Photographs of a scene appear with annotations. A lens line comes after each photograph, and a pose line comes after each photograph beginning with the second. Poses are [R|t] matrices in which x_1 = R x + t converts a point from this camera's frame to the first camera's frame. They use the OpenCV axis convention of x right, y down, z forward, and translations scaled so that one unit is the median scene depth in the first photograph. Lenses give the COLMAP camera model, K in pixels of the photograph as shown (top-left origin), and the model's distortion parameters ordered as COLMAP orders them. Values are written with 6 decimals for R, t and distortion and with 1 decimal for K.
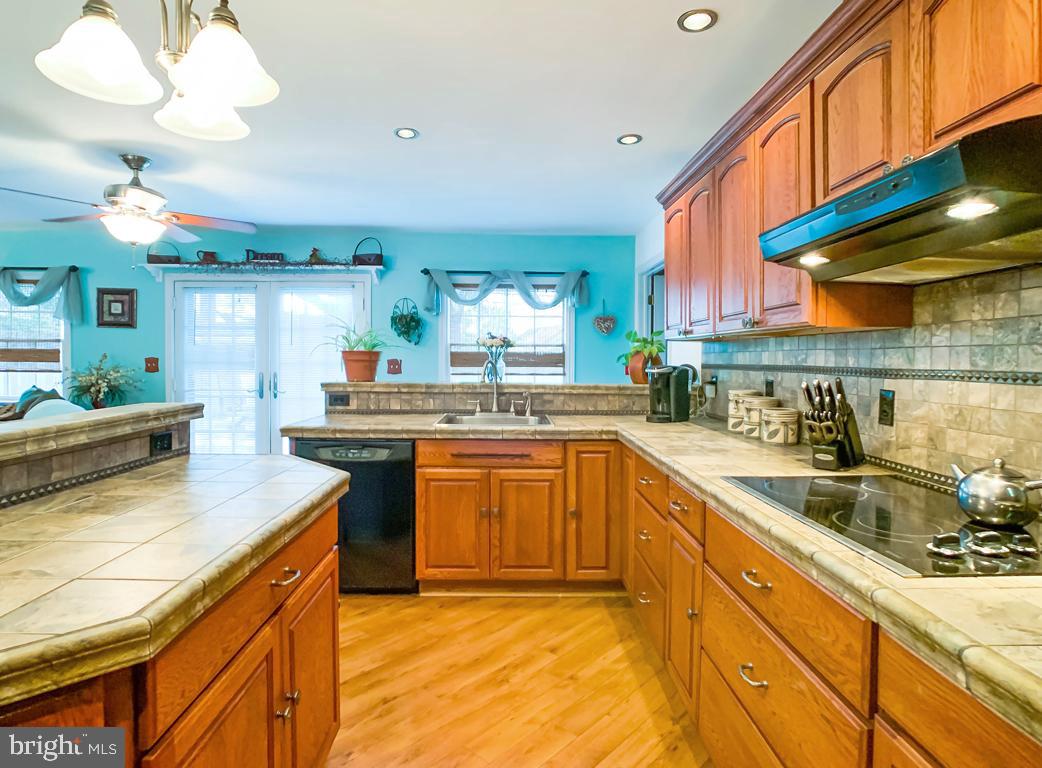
lens RADIAL K [[596.8, 0, 485.9], [0, 596.8, 365.2], [0, 0, 1]] dist [-0.000243, 0.000132]
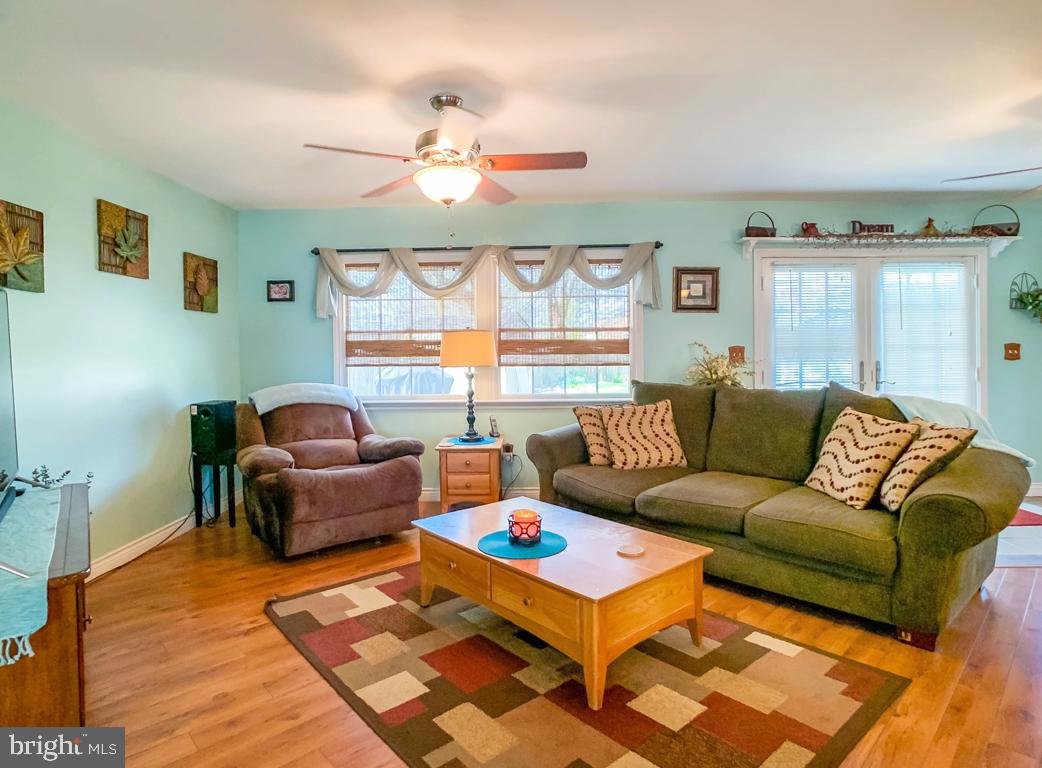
lens RADIAL K [[581.4, 0, 519.4], [0, 581.4, 361.7], [0, 0, 1]] dist [-0.024824, -0.000739]
pose [[0.999815, -0.018780, 0.004162, -0.889545], [0.018753, 0.999805, 0.006251, -0.001685], [-0.004279, -0.006172, 0.999972, 0.157123]]
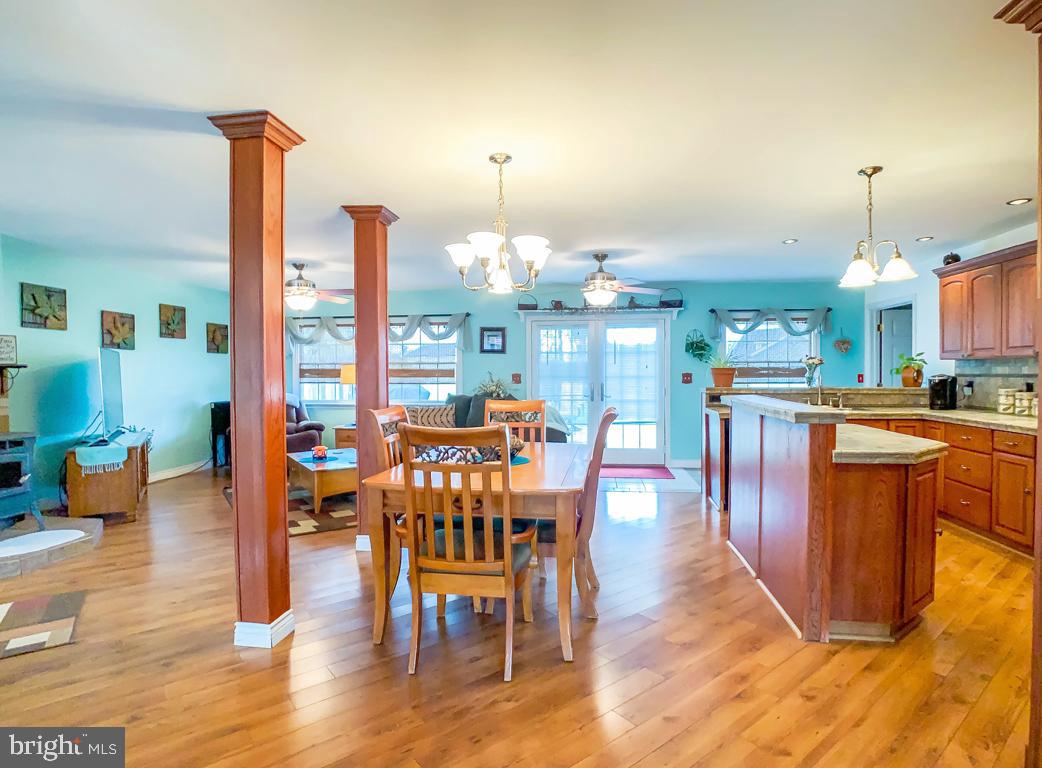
lens RADIAL K [[571.0, 0, 521.0], [0, 571.0, 384.0], [0, 0, 1]] dist [-0.005023, -0.001094]
pose [[0.992453, -0.008284, -0.122347, -0.382019], [0.009392, 0.999920, 0.008486, 0.000723], [0.122267, -0.009571, 0.992451, -0.394610]]
